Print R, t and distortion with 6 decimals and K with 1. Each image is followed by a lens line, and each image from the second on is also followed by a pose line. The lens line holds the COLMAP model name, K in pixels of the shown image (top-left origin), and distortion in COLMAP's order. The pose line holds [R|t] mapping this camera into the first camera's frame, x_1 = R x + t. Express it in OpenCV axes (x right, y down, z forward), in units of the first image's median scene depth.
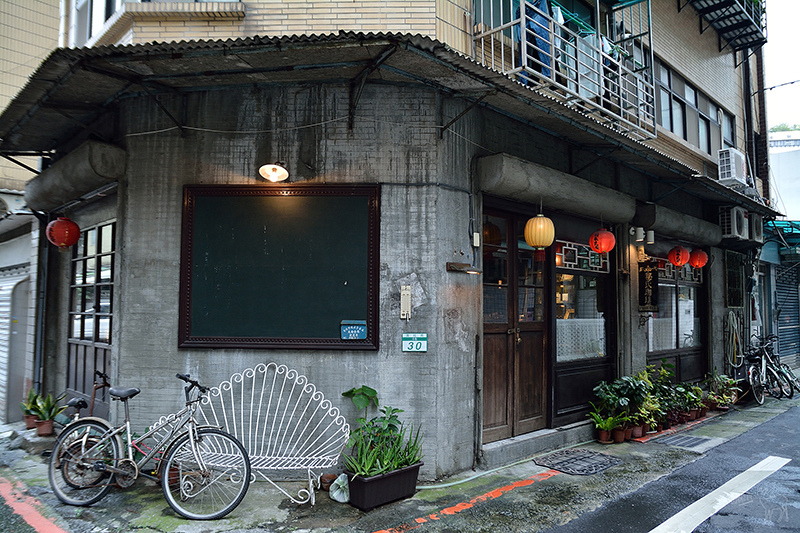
lens RADIAL K [[619.7, 0, 400.0], [0, 619.7, 266.5], [0, 0, 1]] dist [-0.006089, 0.000877]
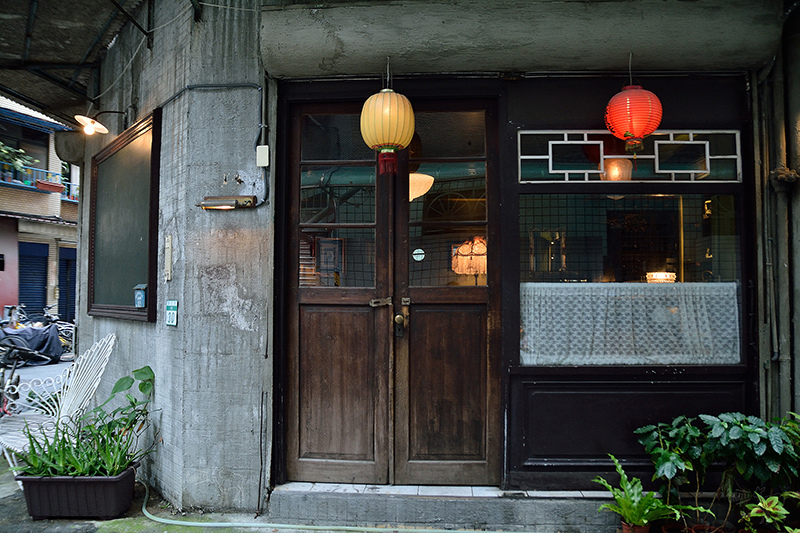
lens RADIAL K [[619.7, 0, 400.0], [0, 619.7, 266.5], [0, 0, 1]] dist [-0.006089, 0.000877]
pose [[0.627215, -0.045887, -0.777494, 0.677899], [0.055600, 0.998354, -0.014069, 0.083474], [0.776859, -0.034405, 0.628733, 0.677706]]
